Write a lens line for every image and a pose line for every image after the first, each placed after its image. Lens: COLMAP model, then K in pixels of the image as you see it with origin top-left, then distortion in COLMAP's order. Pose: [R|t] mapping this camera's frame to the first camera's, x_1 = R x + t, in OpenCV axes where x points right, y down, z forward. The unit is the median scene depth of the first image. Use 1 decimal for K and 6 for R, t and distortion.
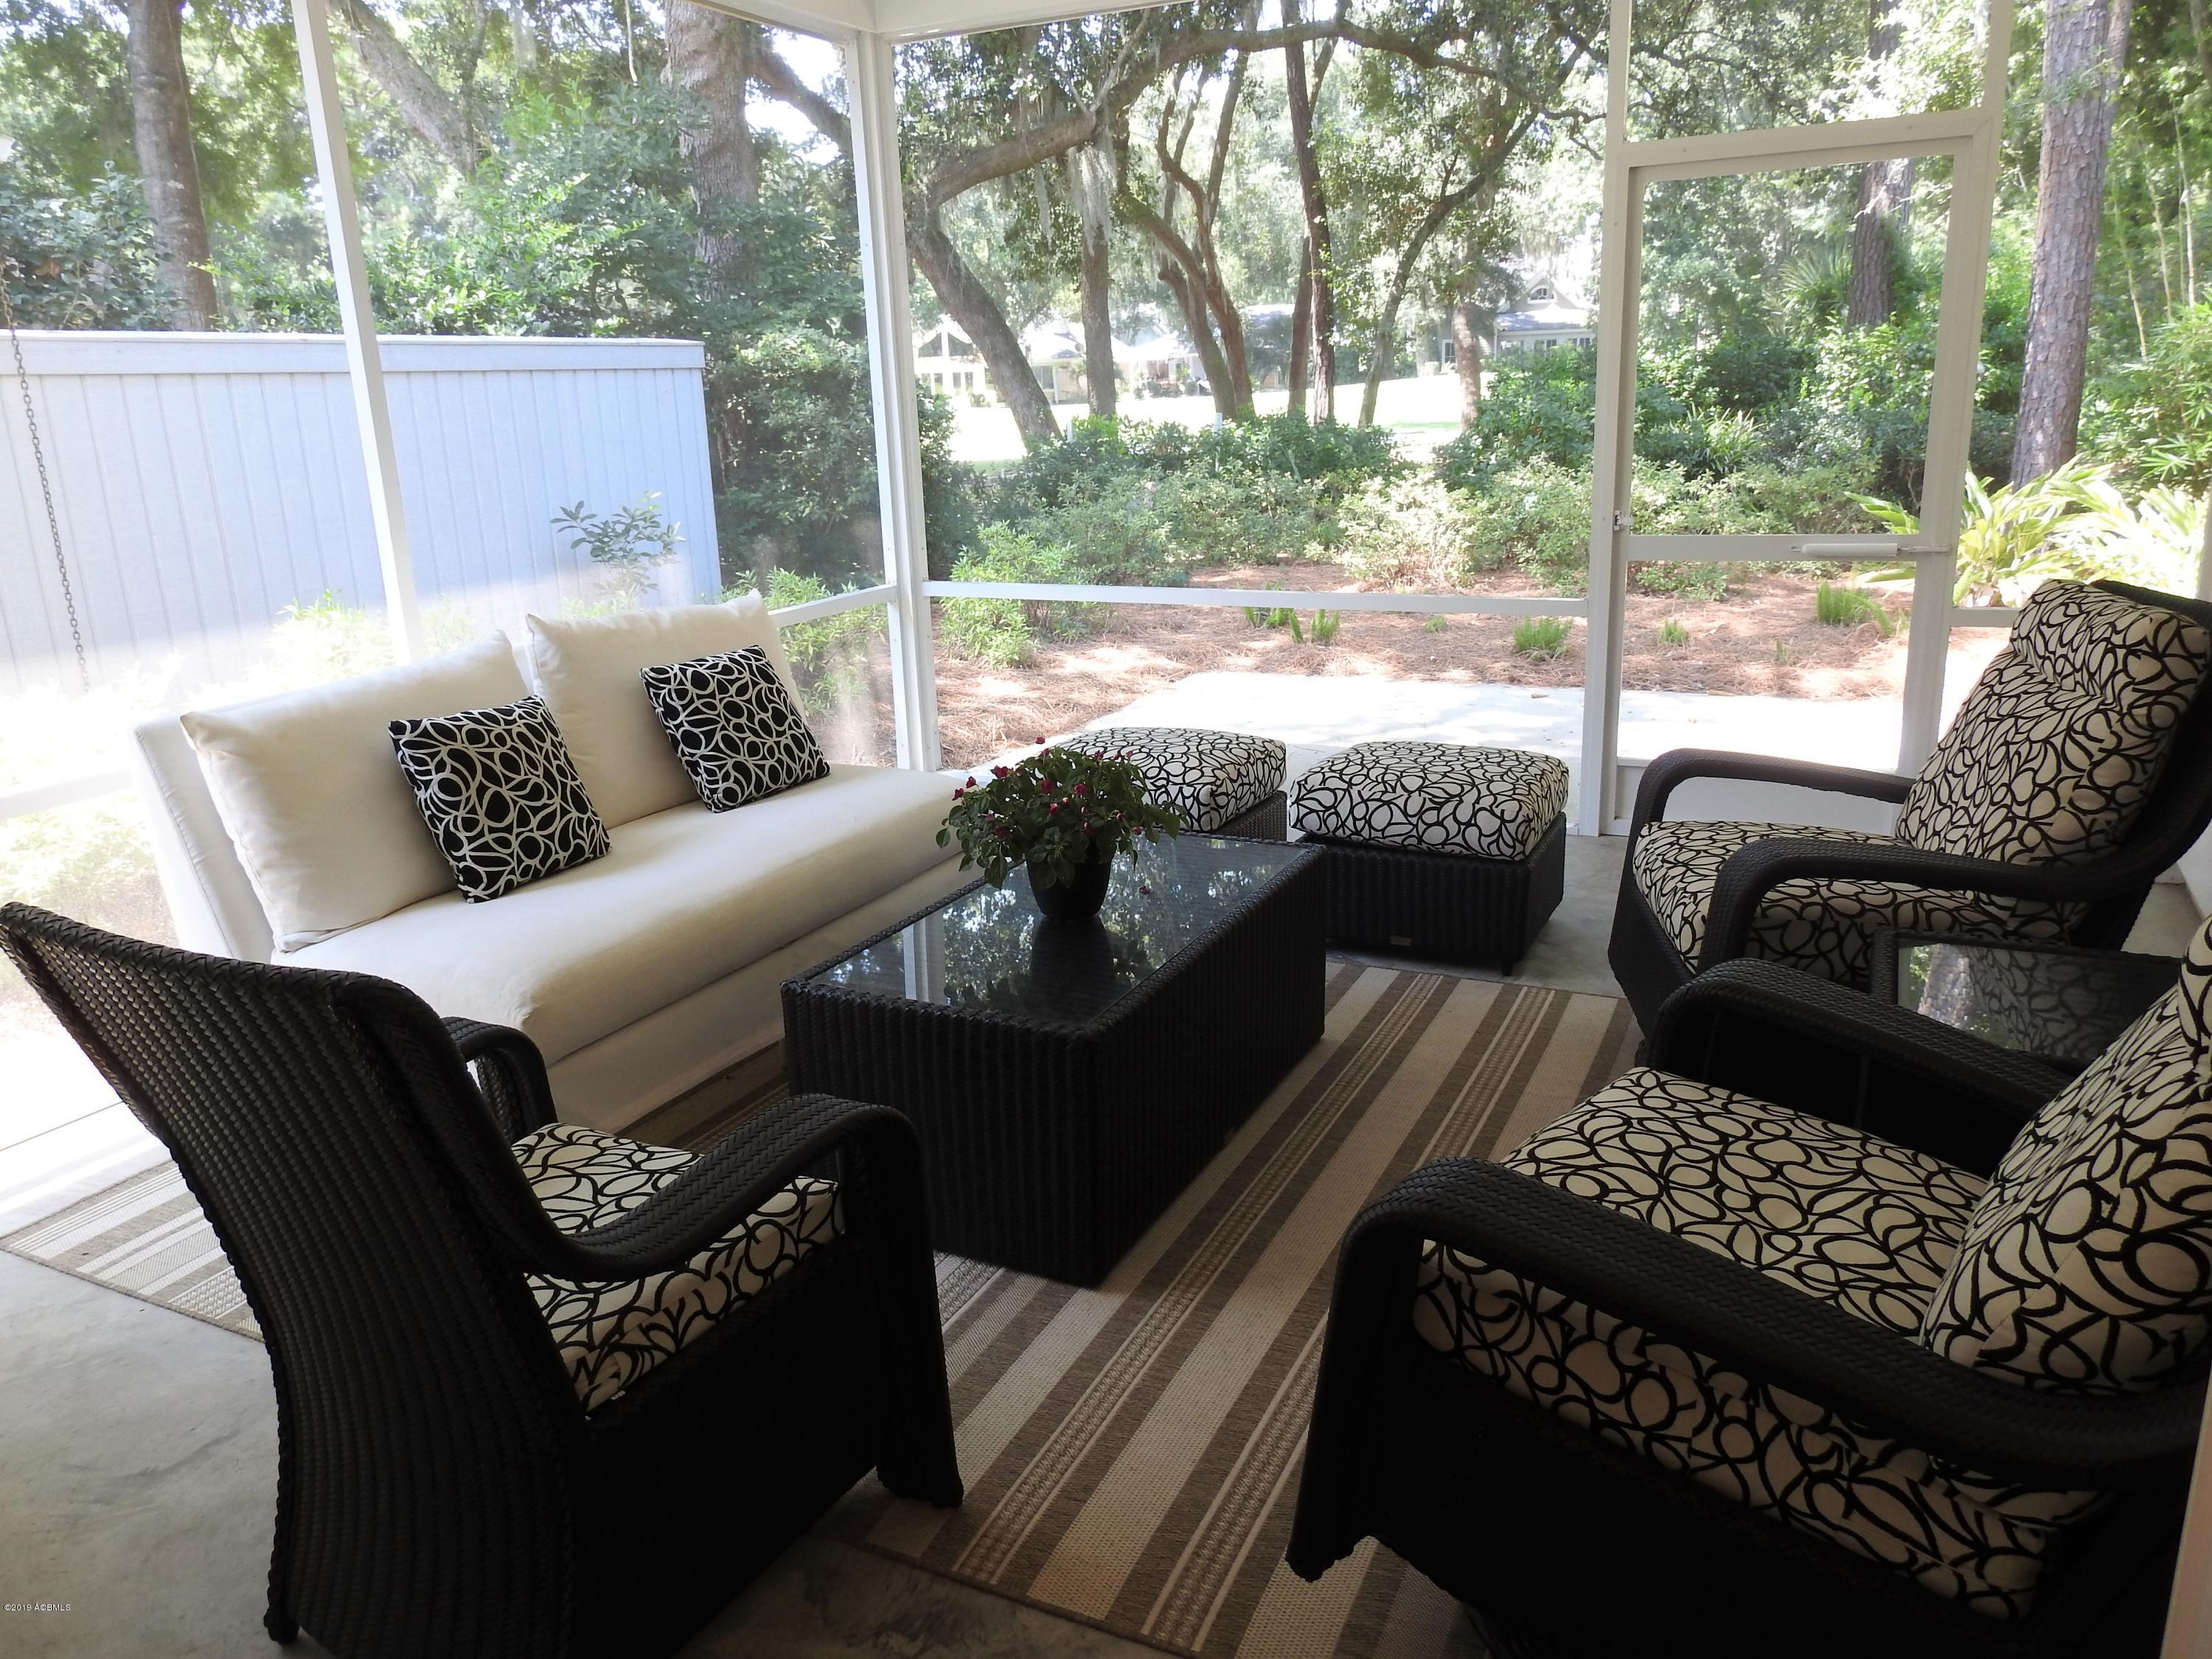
lens RADIAL K [[1570.9, 0, 1094.2], [0, 1570.9, 823.3], [0, 0, 1]] dist [-0.001084, 0.000180]
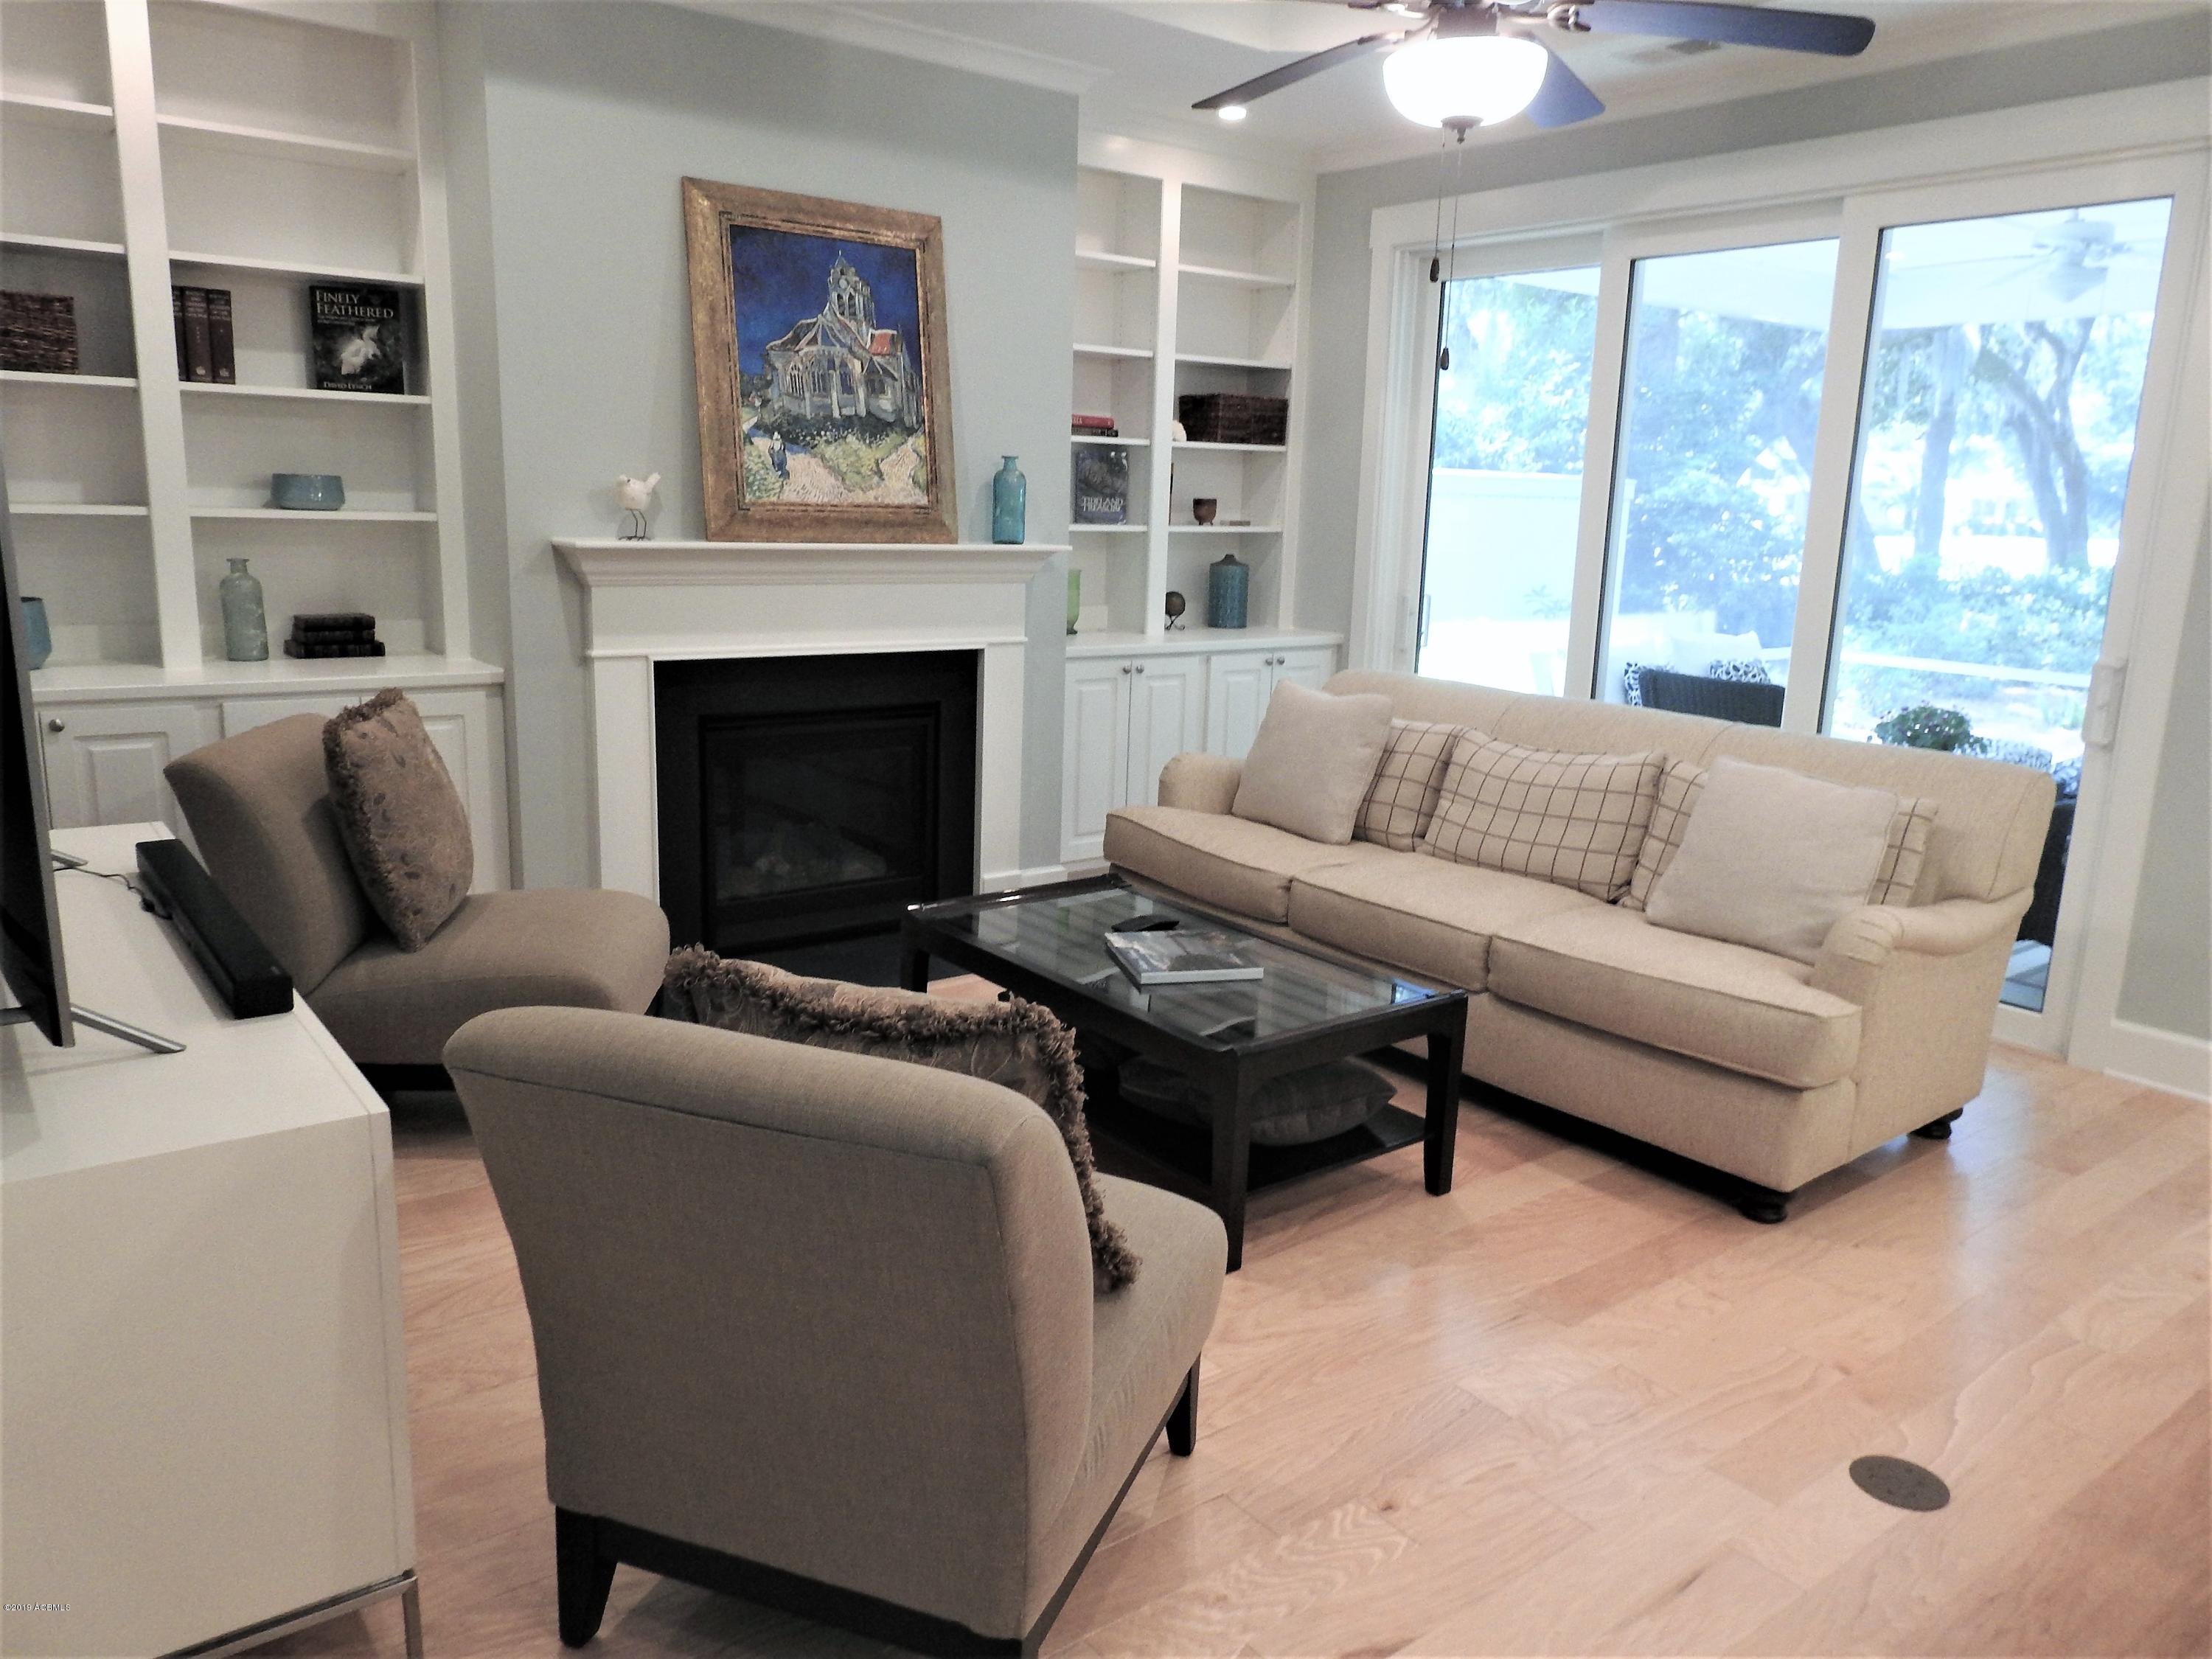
lens RADIAL K [[1570.9, 0, 1094.2], [0, 1570.9, 823.3], [0, 0, 1]] dist [-0.001084, 0.000180]
pose [[0.891462, 0.152614, -0.426619, -0.011626], [-0.179025, 0.983593, -0.022230, 0.039851], [0.416227, 0.096193, 0.904158, -0.156528]]
